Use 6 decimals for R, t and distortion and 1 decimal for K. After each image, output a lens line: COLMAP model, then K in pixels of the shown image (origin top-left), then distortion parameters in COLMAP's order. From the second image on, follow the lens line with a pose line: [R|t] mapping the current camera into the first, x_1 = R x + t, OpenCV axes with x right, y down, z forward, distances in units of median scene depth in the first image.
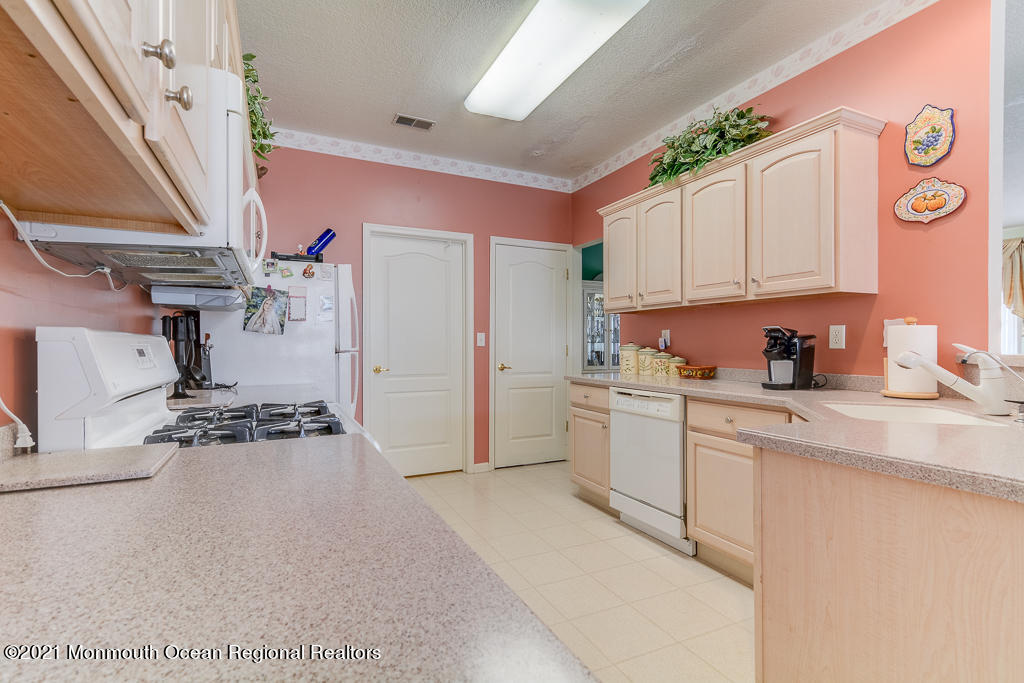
lens RADIAL K [[486.3, 0, 520.8], [0, 486.3, 340.8], [0, 0, 1]] dist [0.022530, -0.012534]
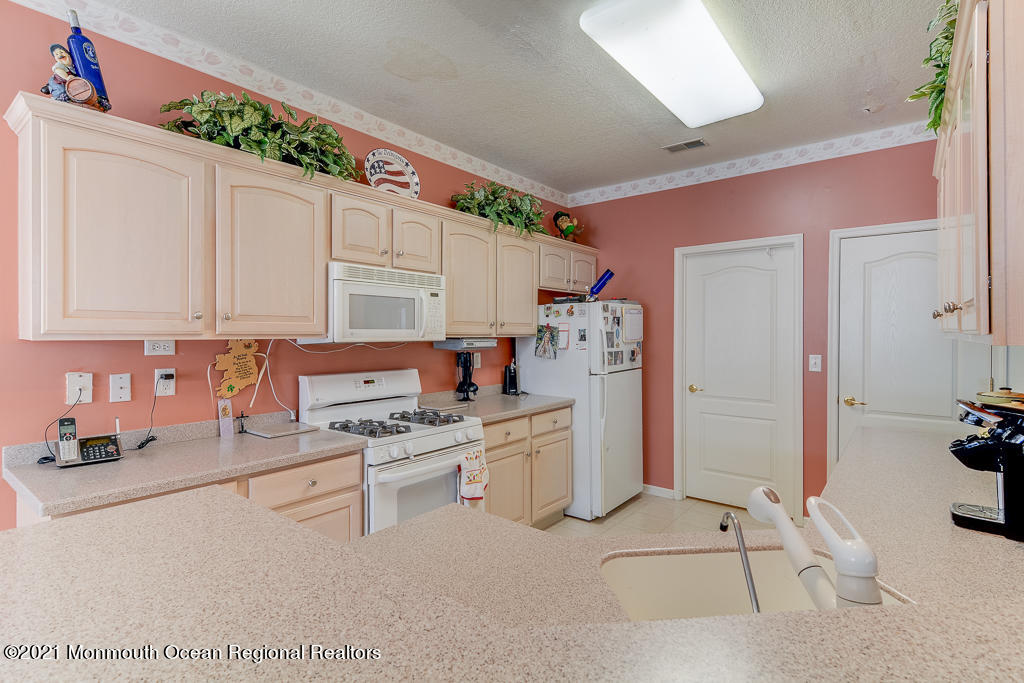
lens RADIAL K [[486.3, 0, 520.8], [0, 486.3, 340.8], [0, 0, 1]] dist [0.022530, -0.012534]
pose [[0.430374, 0.012345, -0.902566, 0.647678], [0.009677, 0.999786, 0.018289, -0.084812], [0.902599, -0.016605, 0.430163, 0.318515]]
